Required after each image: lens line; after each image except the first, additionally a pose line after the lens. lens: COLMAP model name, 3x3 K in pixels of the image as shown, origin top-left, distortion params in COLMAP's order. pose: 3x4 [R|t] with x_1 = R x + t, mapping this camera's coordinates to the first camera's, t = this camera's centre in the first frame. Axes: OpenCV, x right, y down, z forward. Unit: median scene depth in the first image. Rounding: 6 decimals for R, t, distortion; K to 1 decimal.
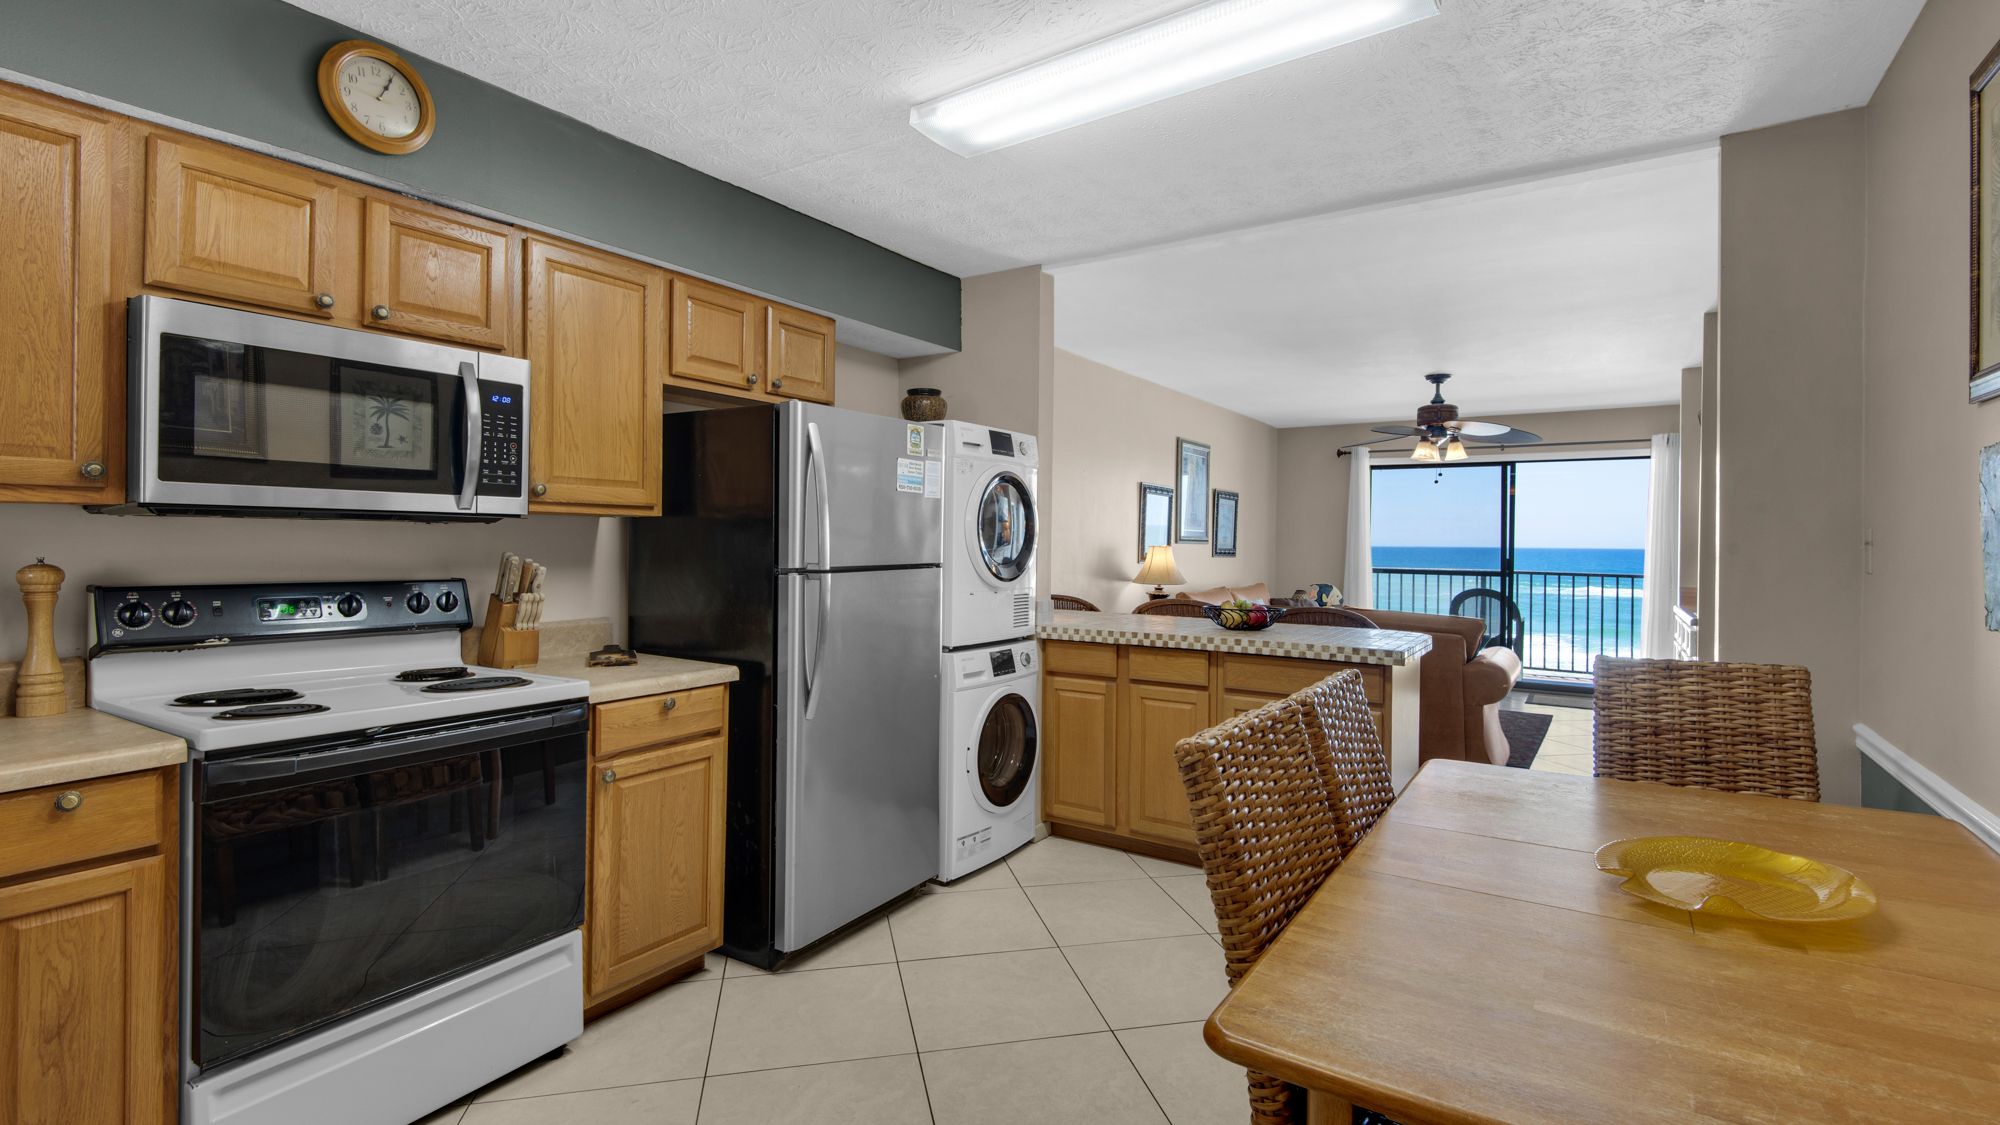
lens RADIAL K [[948.9, 0, 995.2], [0, 948.9, 536.8], [0, 0, 1]] dist [0.035312, -0.019069]
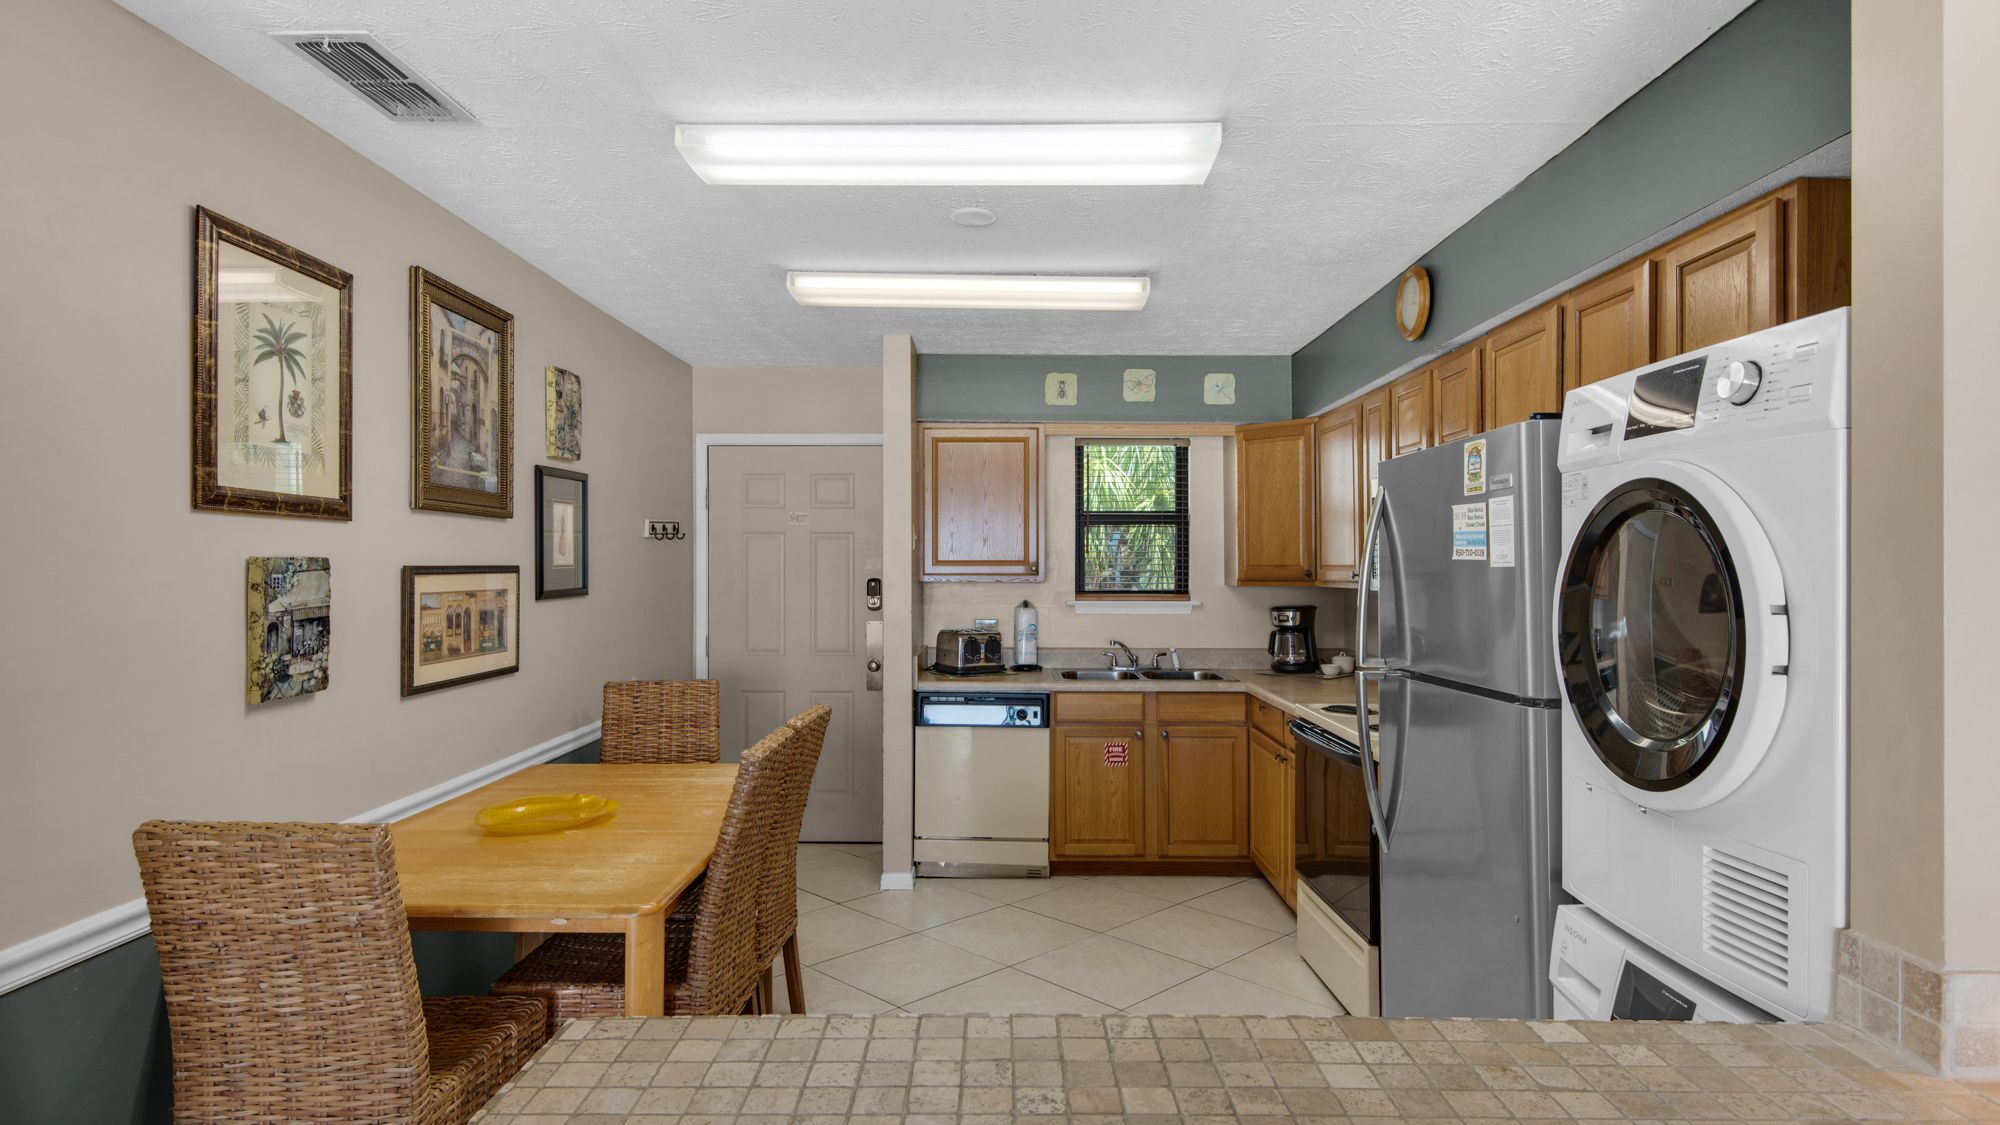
lens RADIAL K [[920.2, 0, 999.6], [0, 920.2, 569.4], [0, 0, 1]] dist [0.031103, -0.016215]
pose [[-0.835818, -0.010233, -0.548911, 0.418937], [-0.003093, 0.999898, -0.013930, -0.029854], [0.548998, -0.009945, -0.835764, 1.201574]]
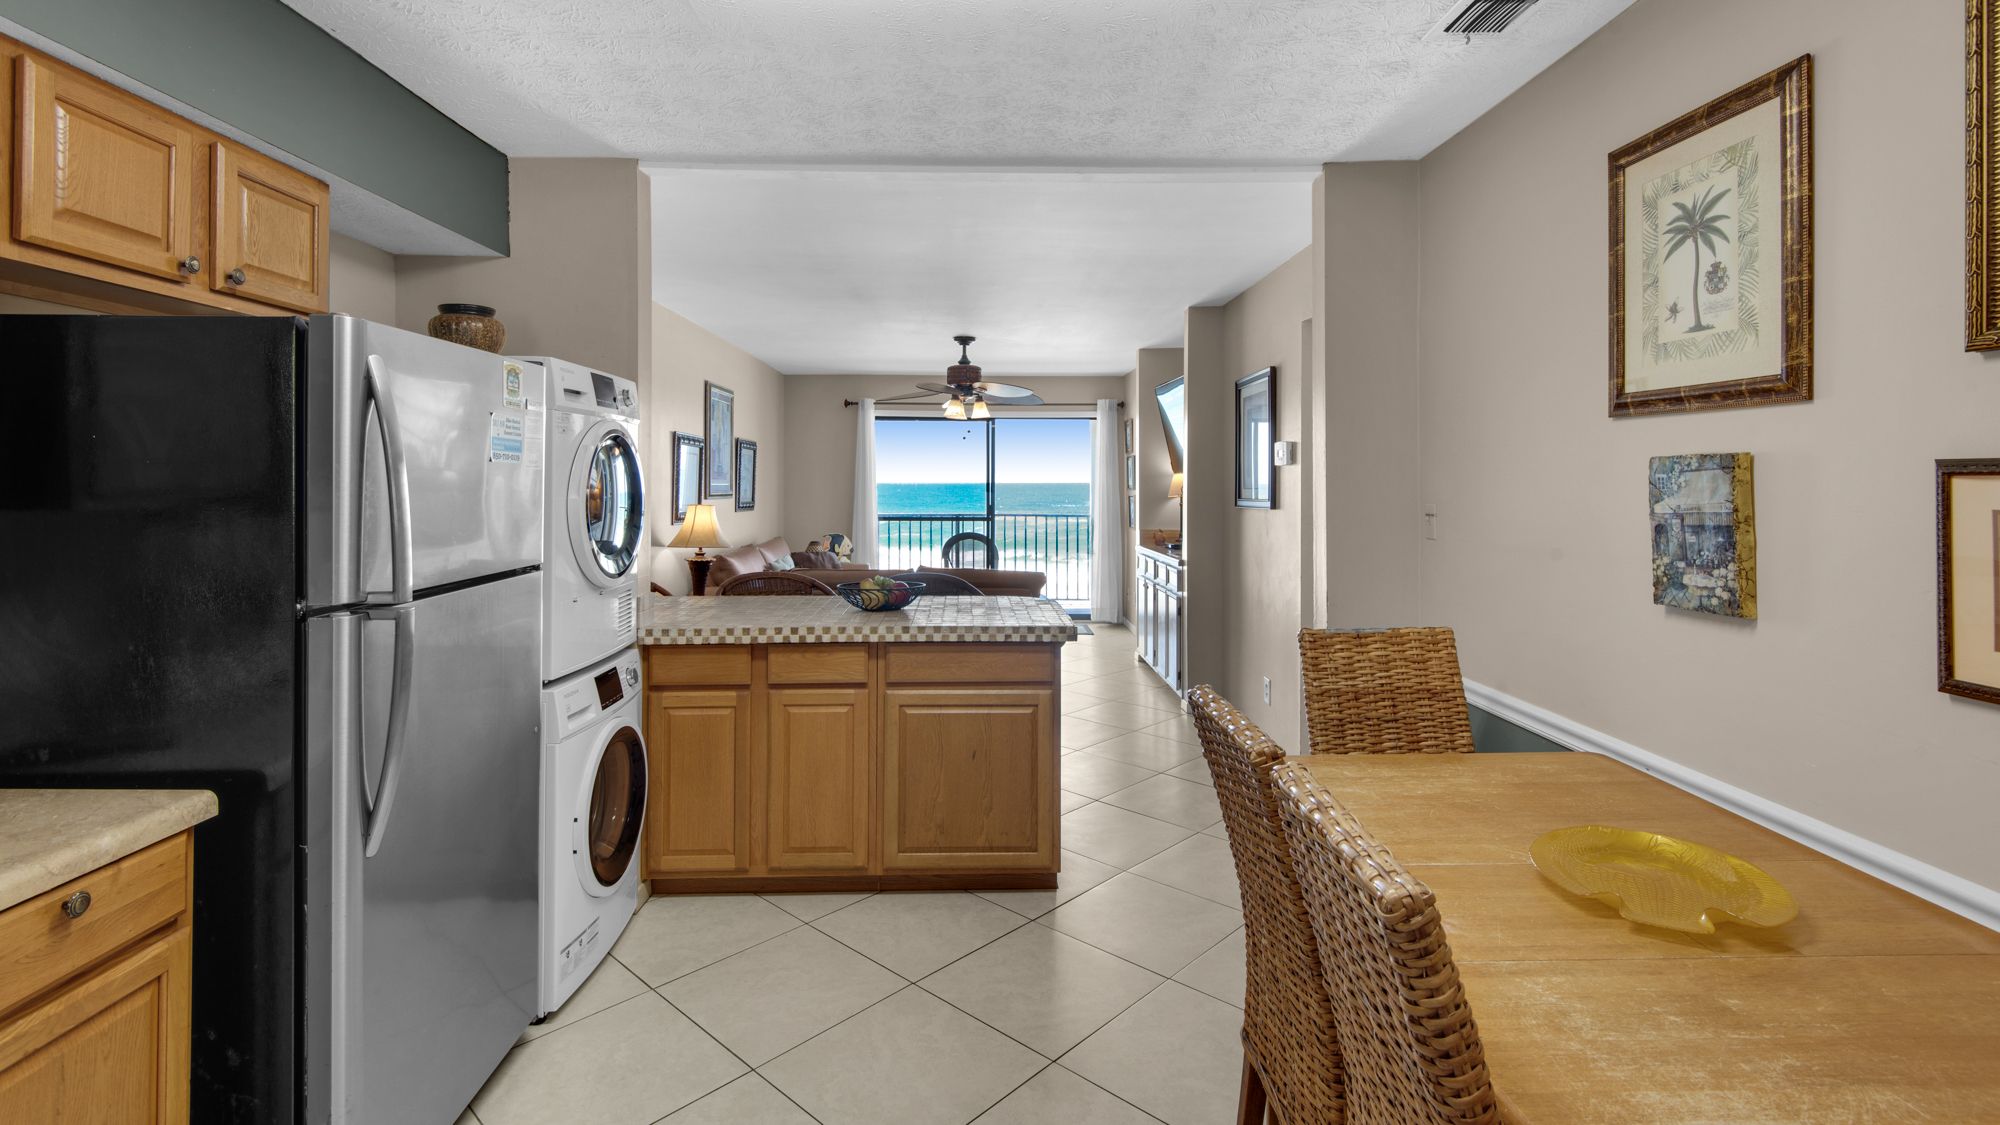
lens RADIAL K [[924.0, 0, 986.3], [0, 924.0, 469.5], [0, 0, 1]] dist [0.033285, -0.023050]
pose [[0.817534, -0.003480, 0.575870, -0.174539], [0.003649, 0.999993, 0.000862, -0.038324], [-0.575869, 0.001396, 0.817541, 0.245703]]
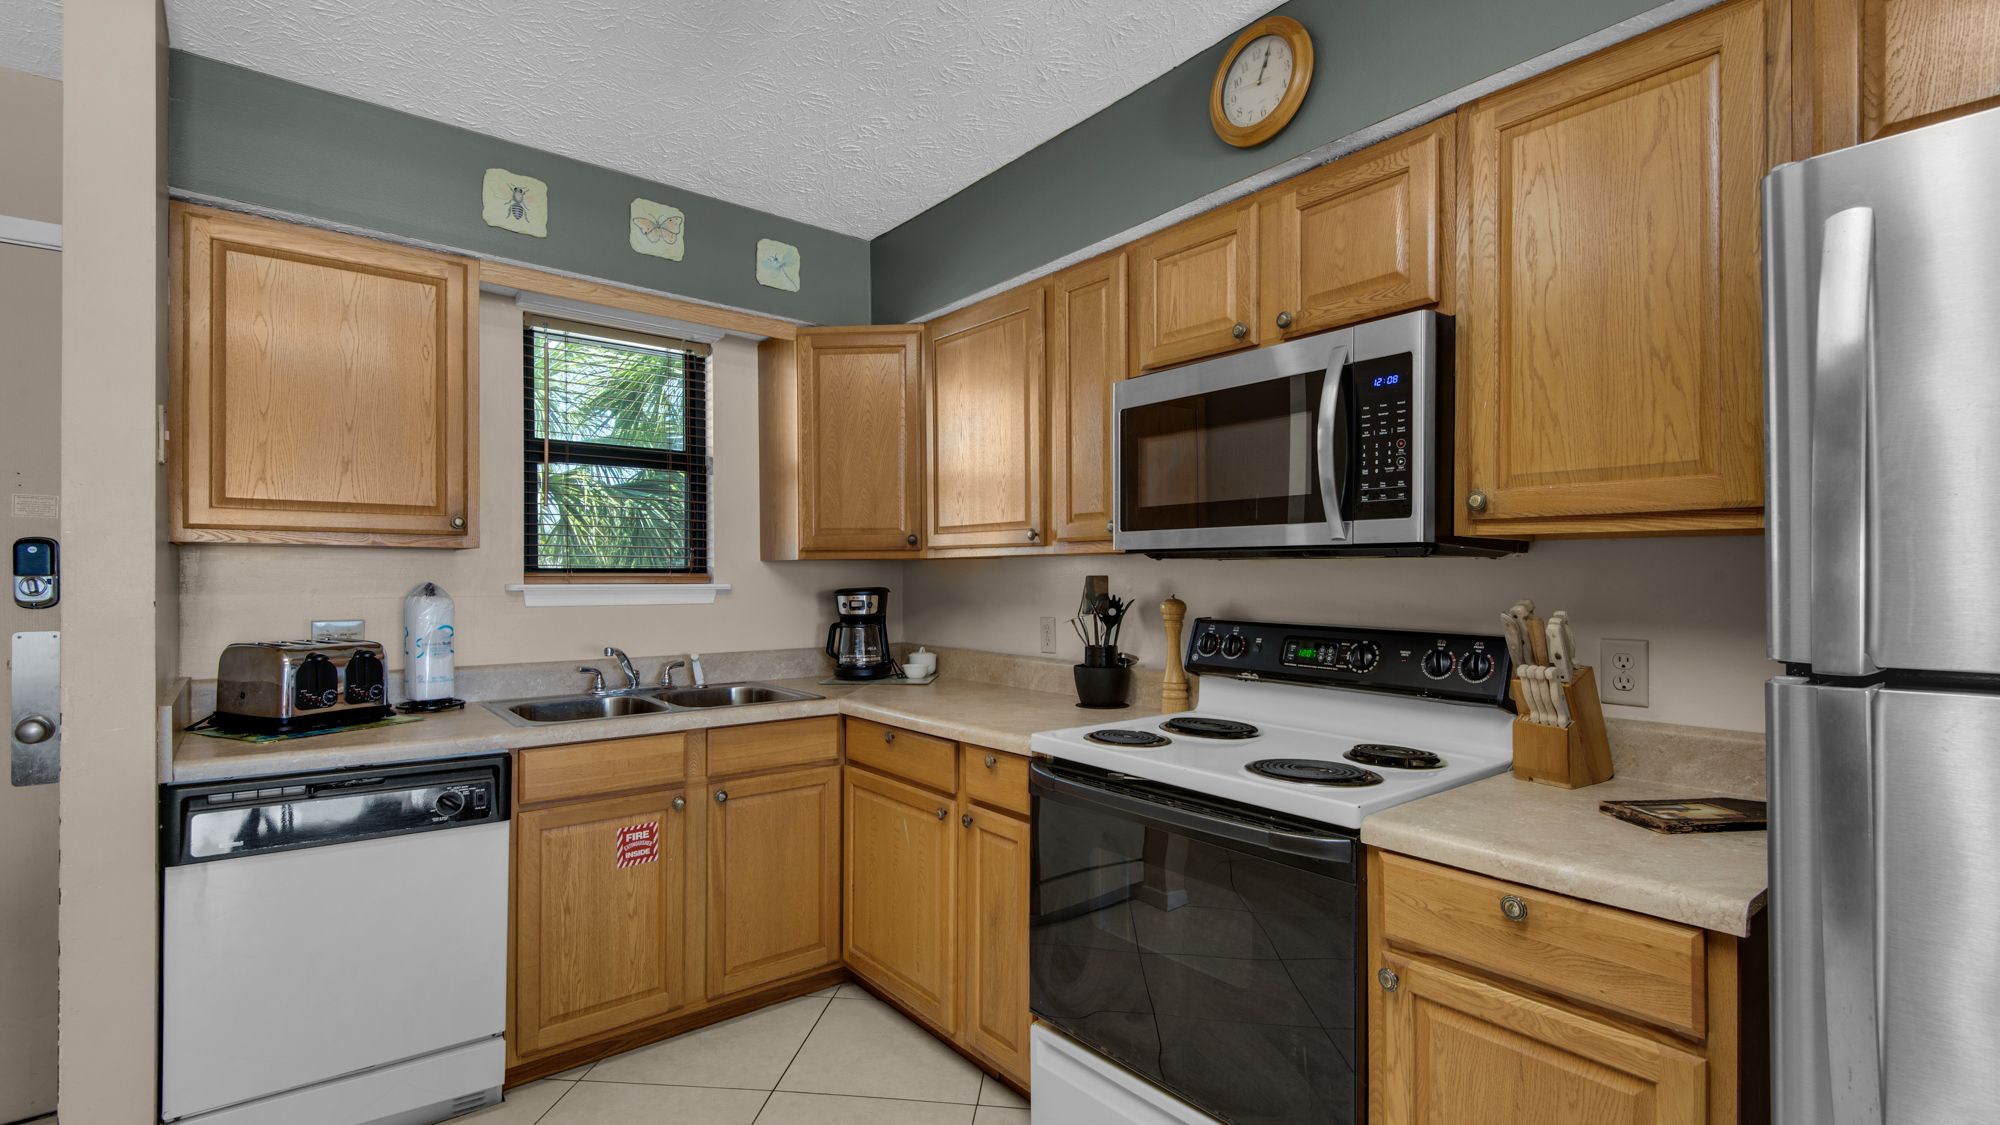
lens RADIAL K [[920.2, 0, 999.6], [0, 920.2, 569.4], [0, 0, 1]] dist [0.031103, -0.016215]
pose [[-0.323873, -0.011555, -0.946030, 0.154508], [0.001746, 0.999916, -0.012811, 0.002611], [0.946099, -0.005801, -0.323826, 0.665554]]
